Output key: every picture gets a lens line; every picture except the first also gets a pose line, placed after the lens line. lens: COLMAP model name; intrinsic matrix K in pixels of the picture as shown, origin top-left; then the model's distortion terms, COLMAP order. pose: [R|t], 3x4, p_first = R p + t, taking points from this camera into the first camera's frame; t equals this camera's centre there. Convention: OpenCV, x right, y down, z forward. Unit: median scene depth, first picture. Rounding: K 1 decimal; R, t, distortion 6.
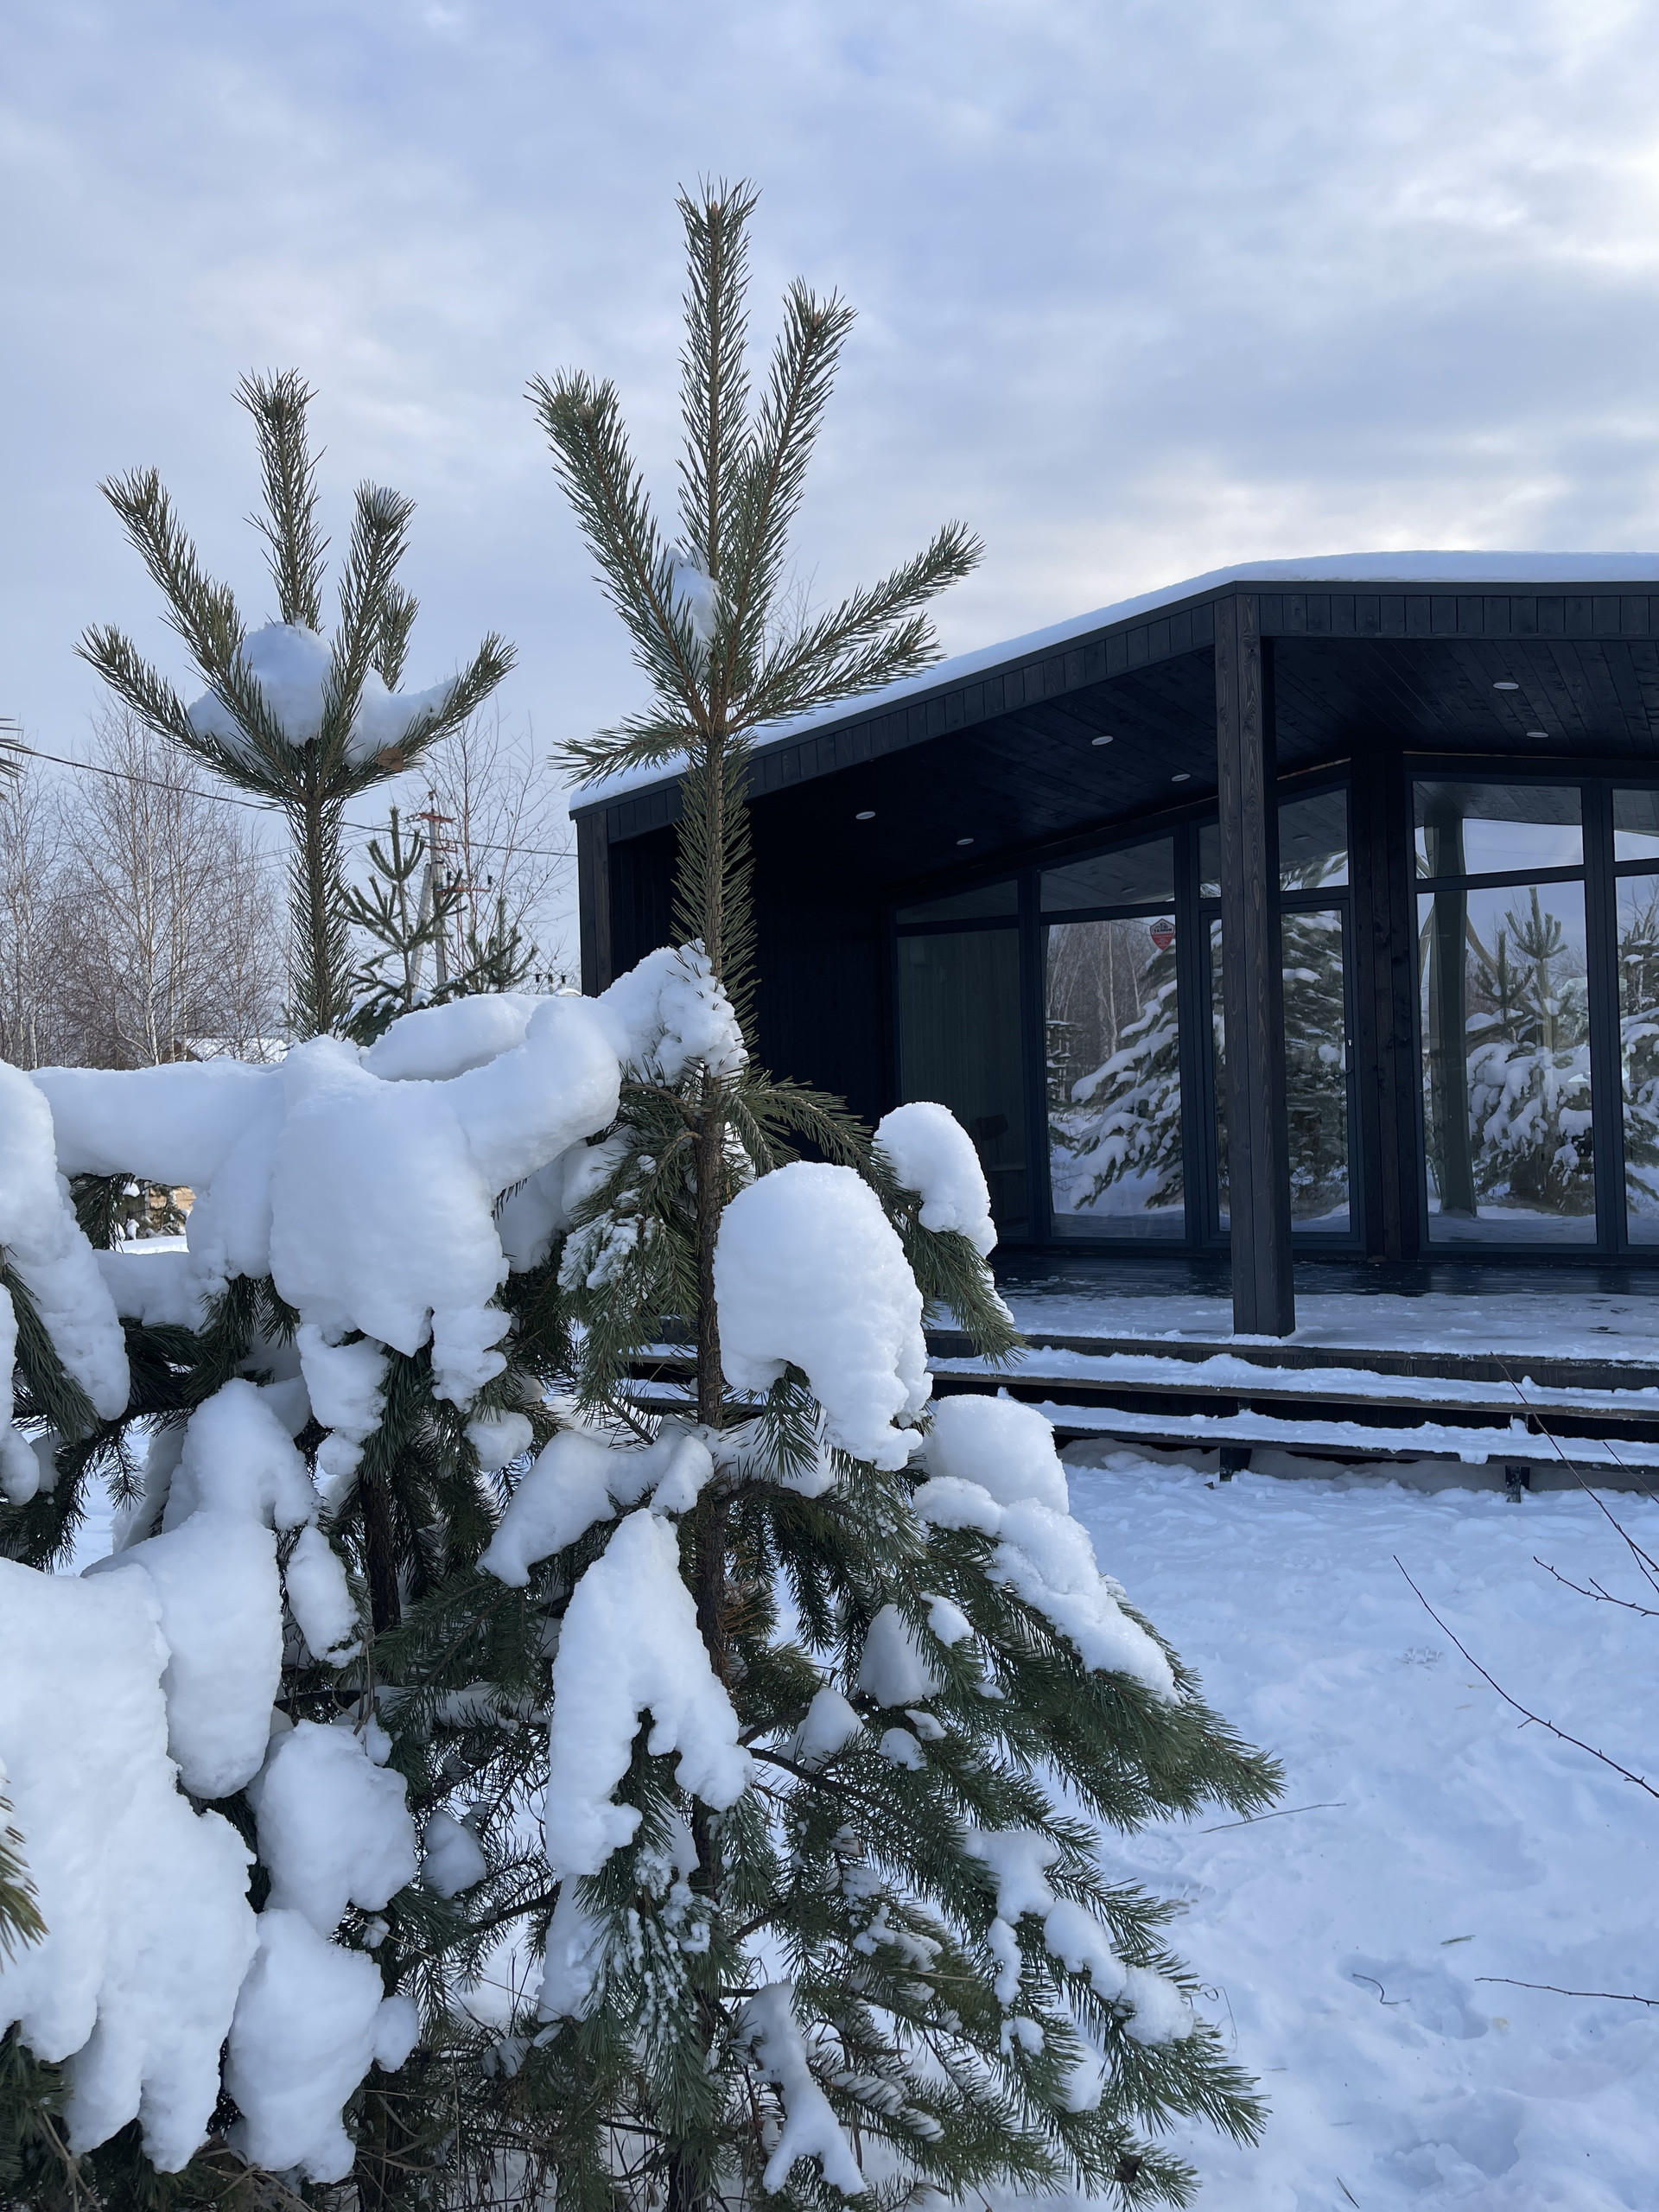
lens RADIAL K [[1652.5, 0, 855.3], [0, 1652.5, 1096.5], [0, 0, 1]] dist [0.062646, -0.093930]
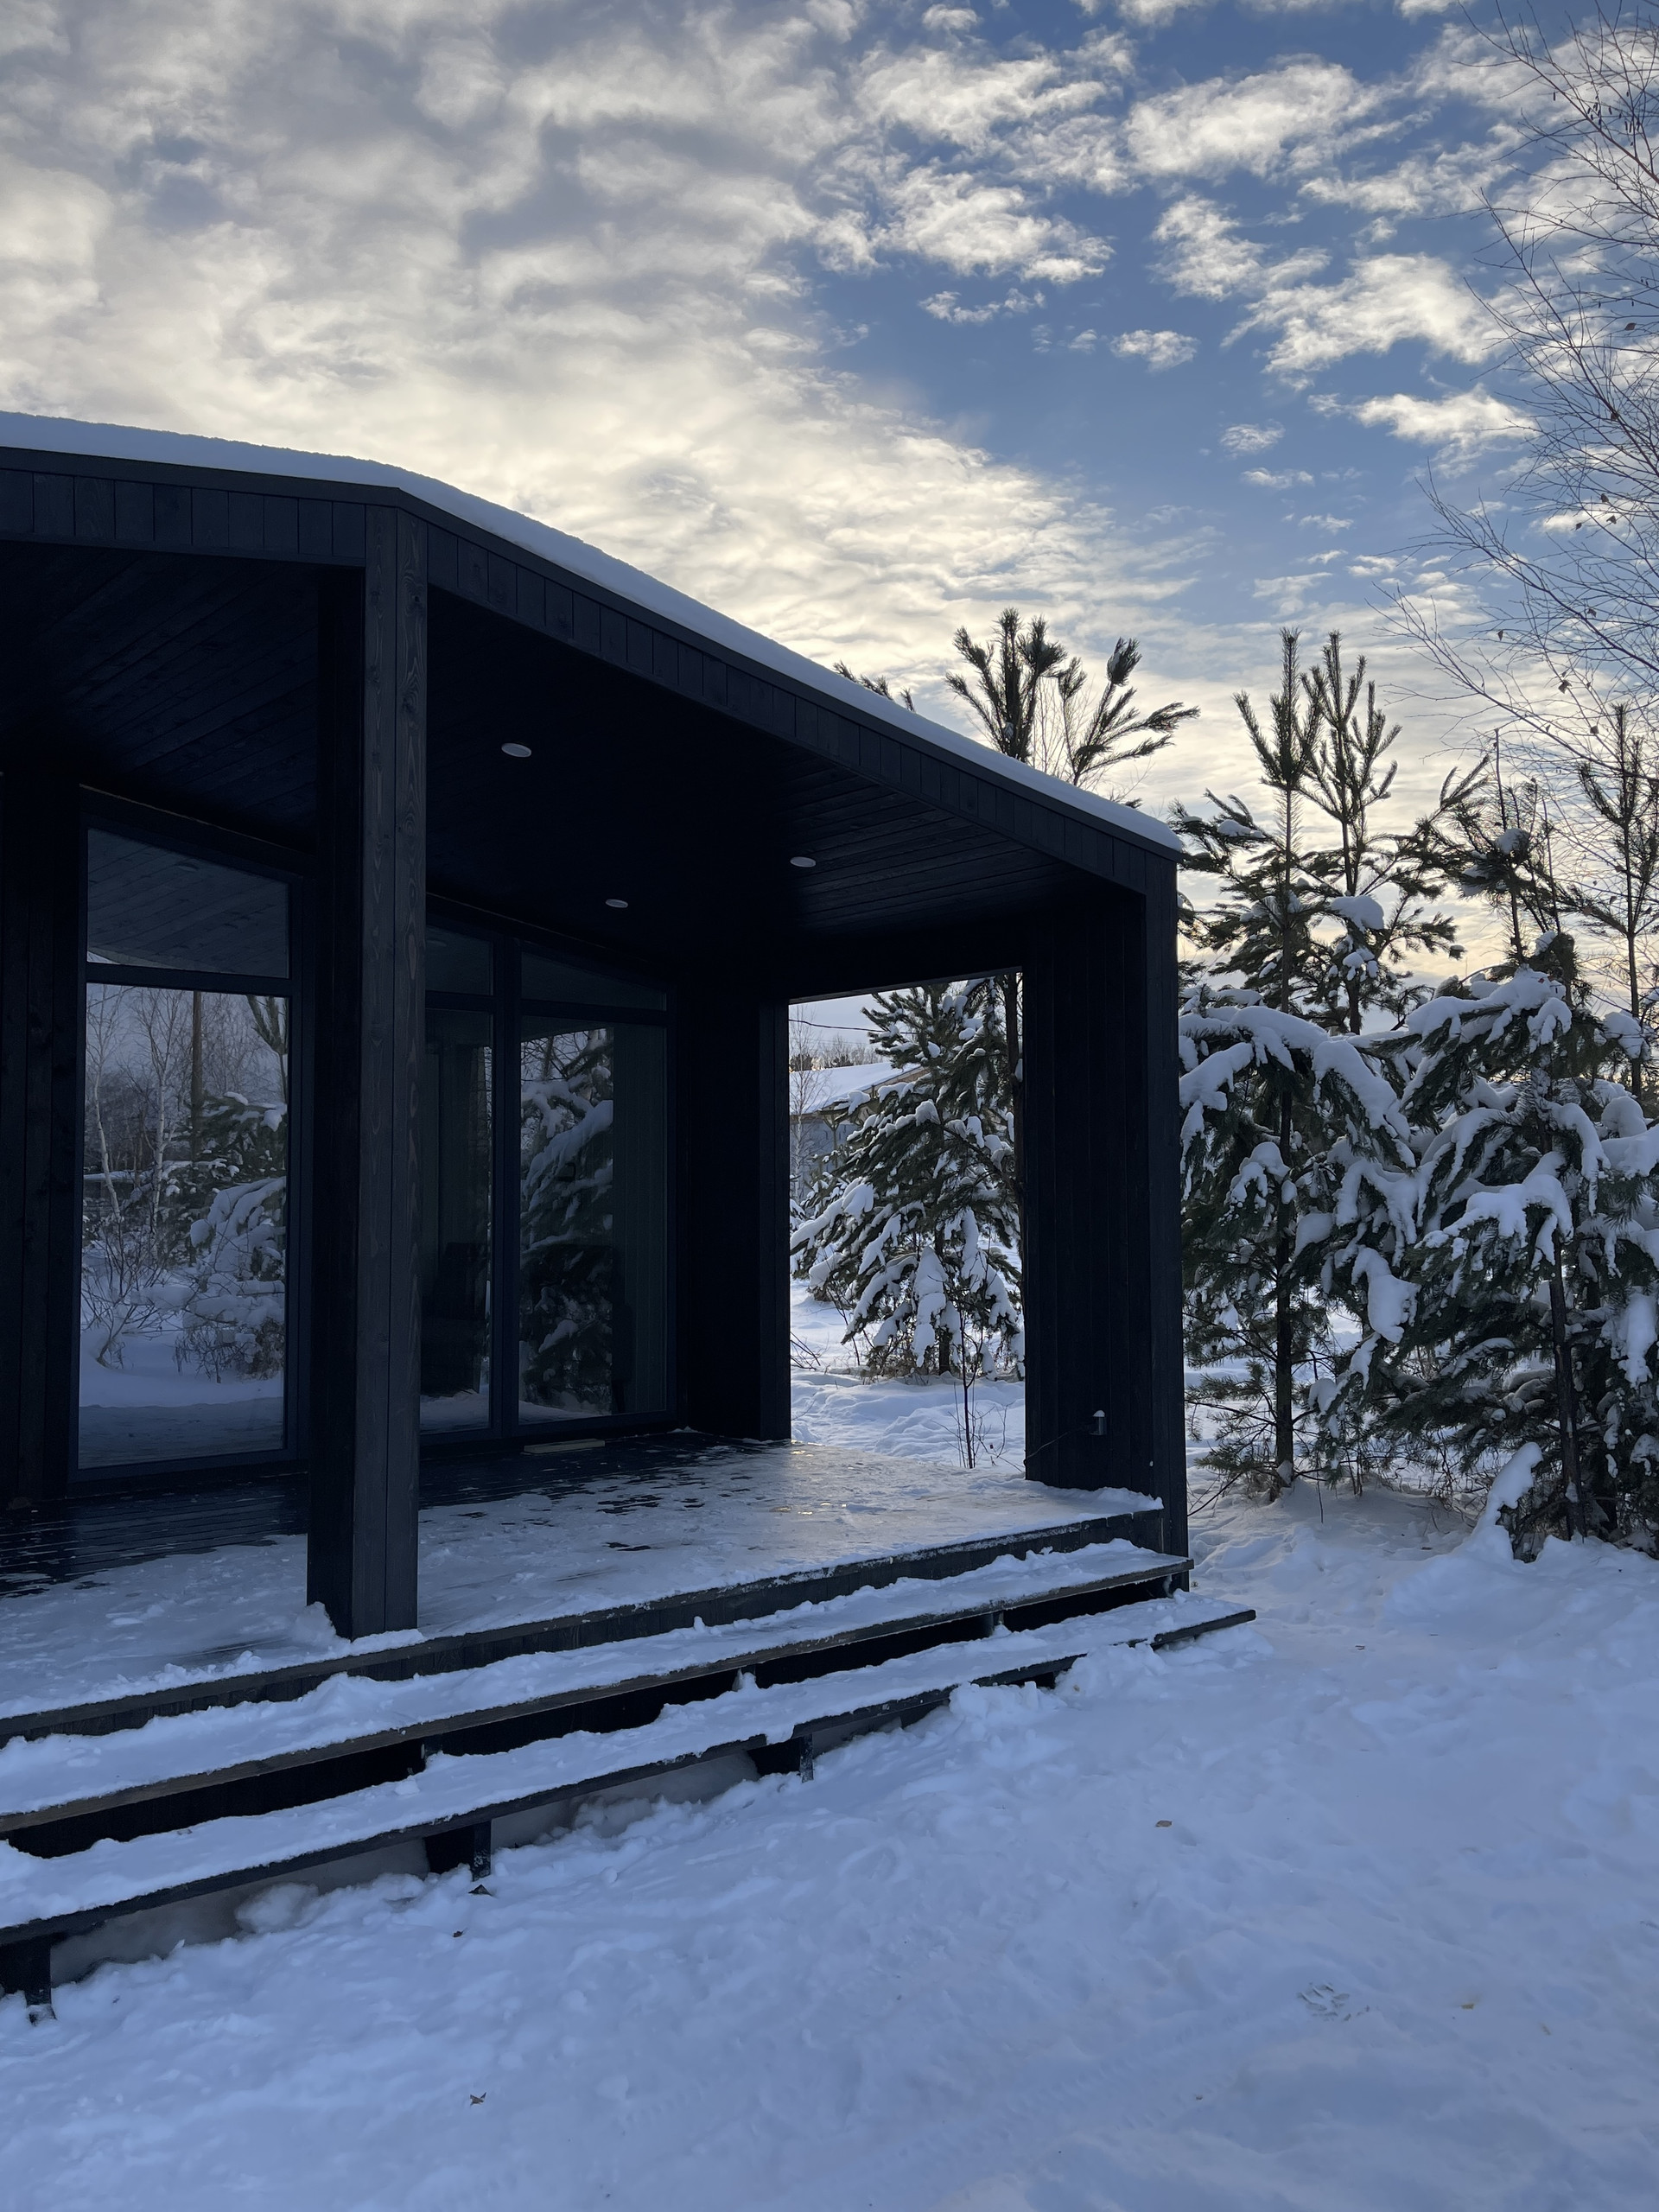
lens RADIAL K [[1709.0, 0, 864.7], [0, 1709.0, 1113.0], [0, 0, 1]] dist [0.066004, -0.107998]
pose [[0.383870, 0.084867, 0.919479, -0.910406], [-0.001957, 0.995840, -0.091098, 0.010371], [-0.923385, 0.033170, 0.382439, 1.629768]]
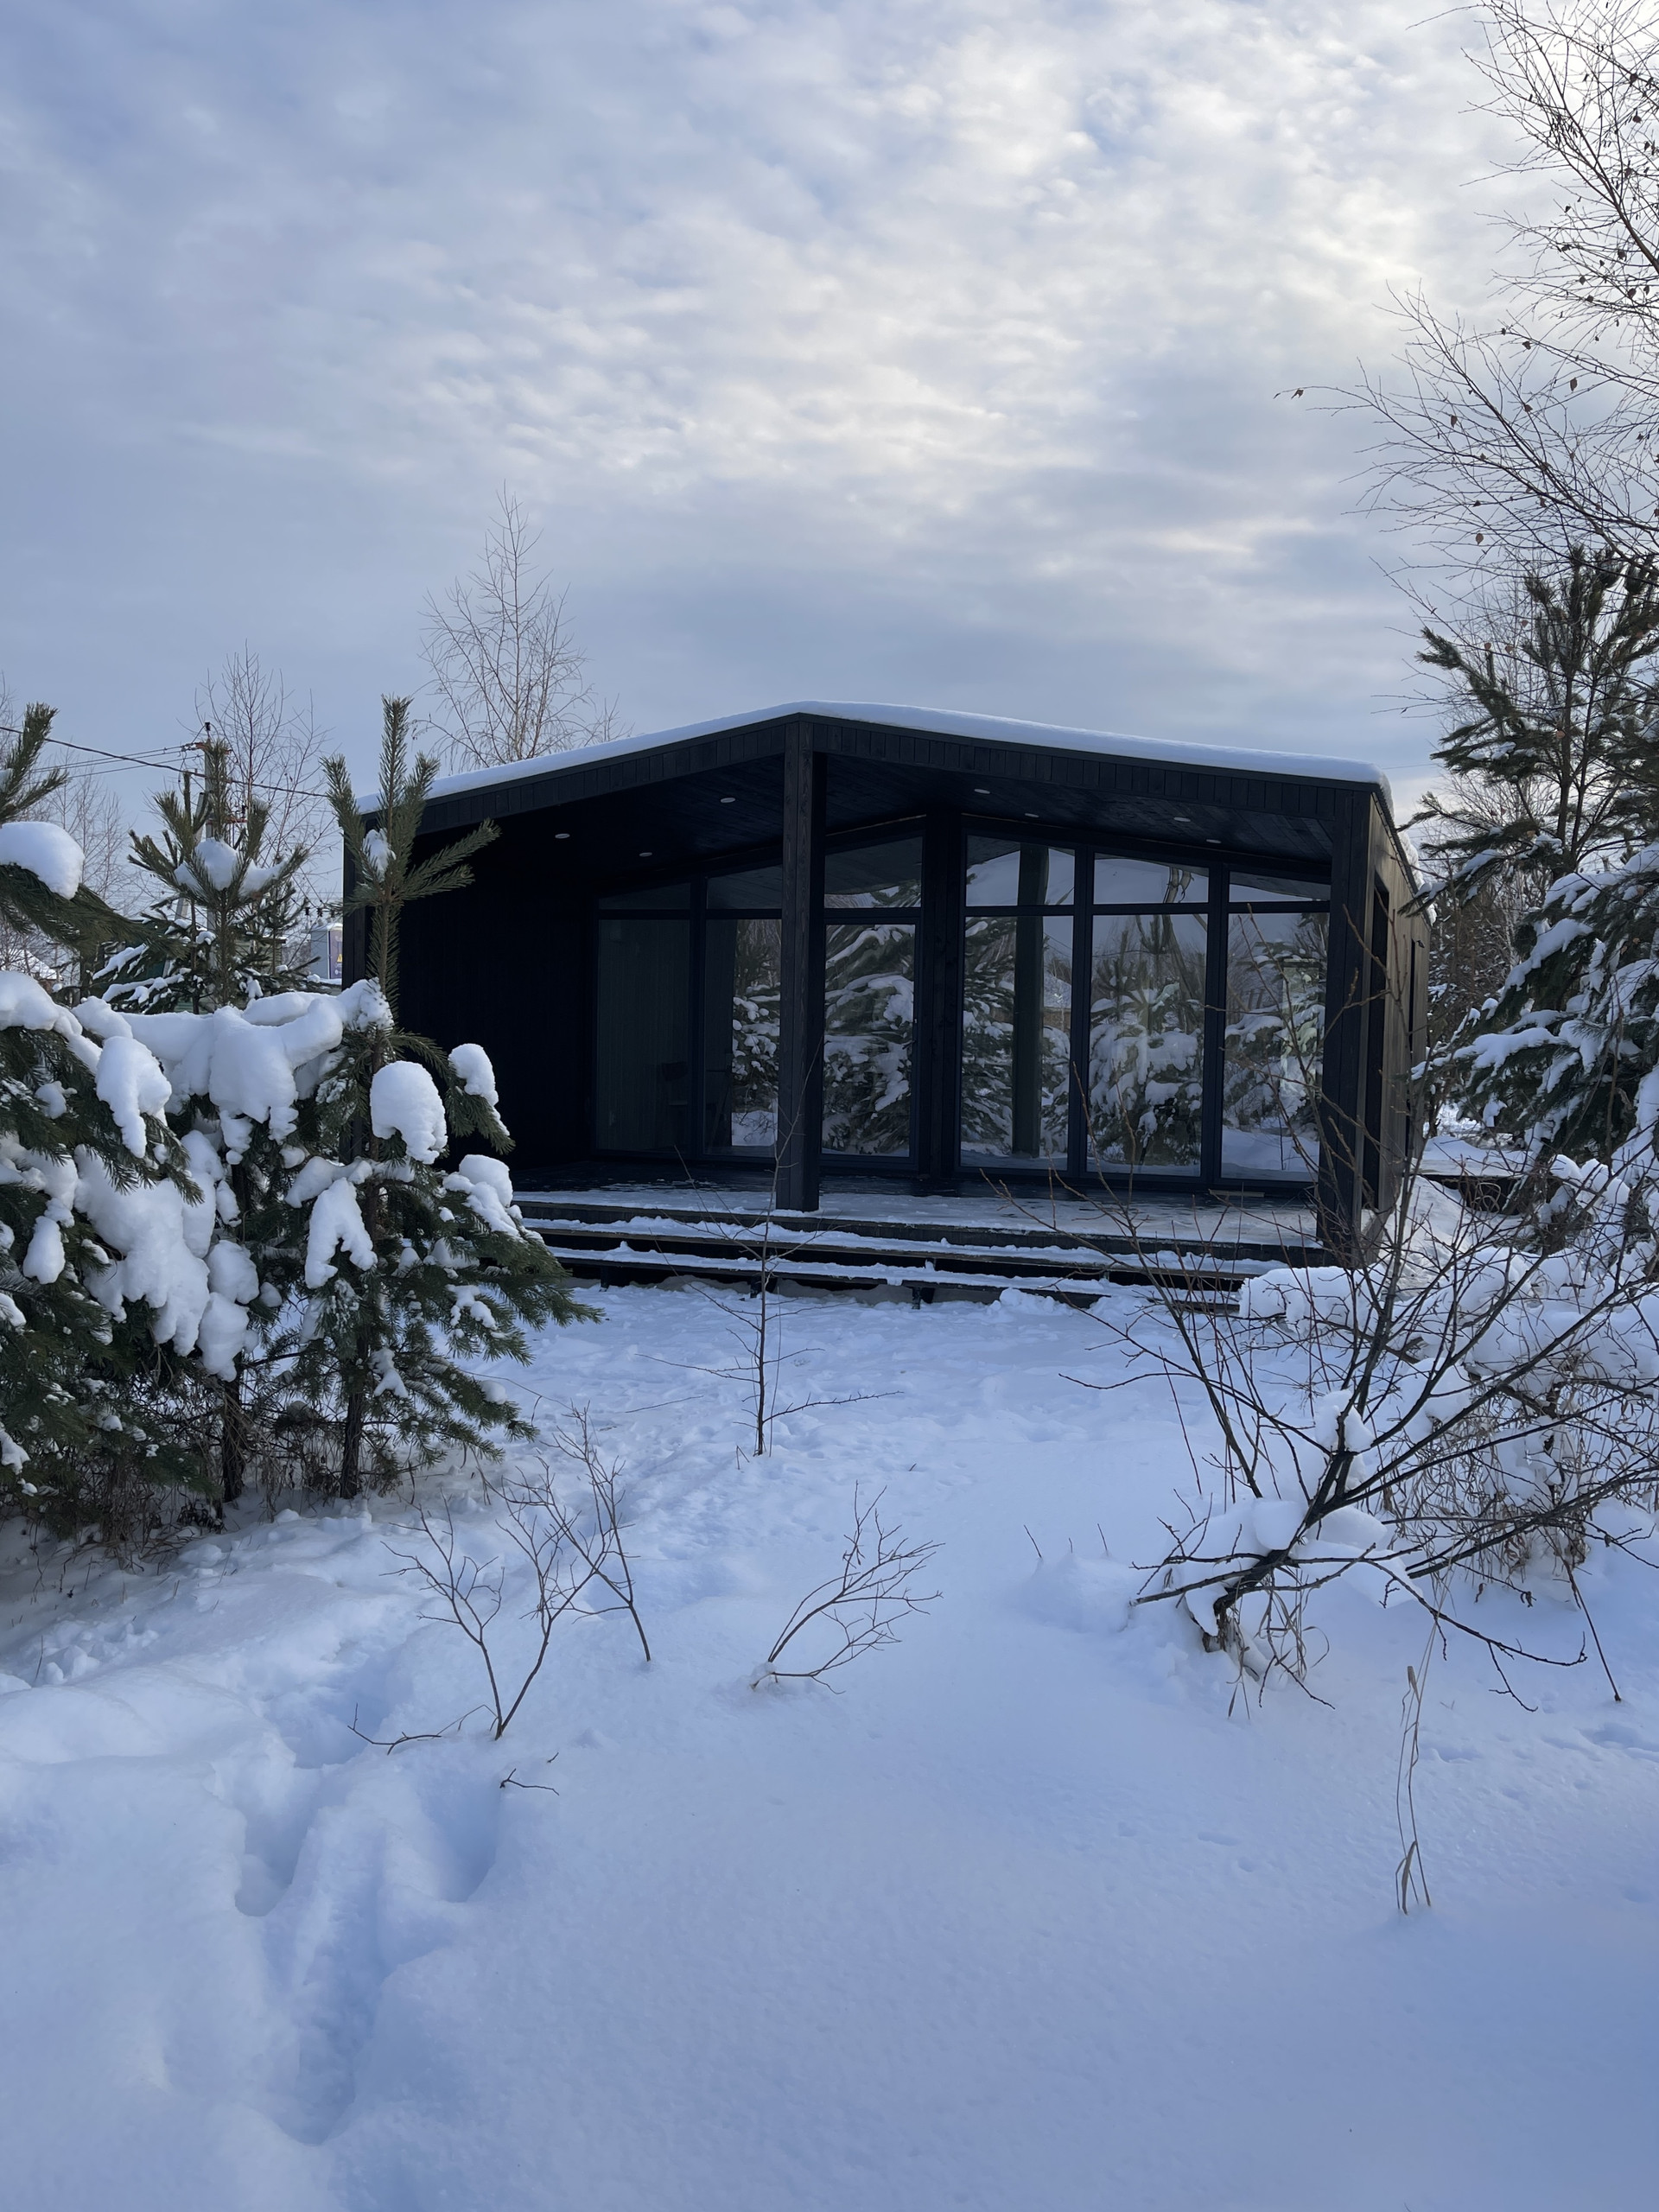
lens RADIAL K [[1709.0, 0, 864.7], [0, 1709.0, 1113.0], [0, 0, 1]] dist [0.066004, -0.107998]
pose [[0.990672, 0.046582, 0.128060, 0.300181], [-0.051463, 0.998059, 0.035076, -0.013525], [-0.126177, -0.041339, 0.991146, -1.628210]]
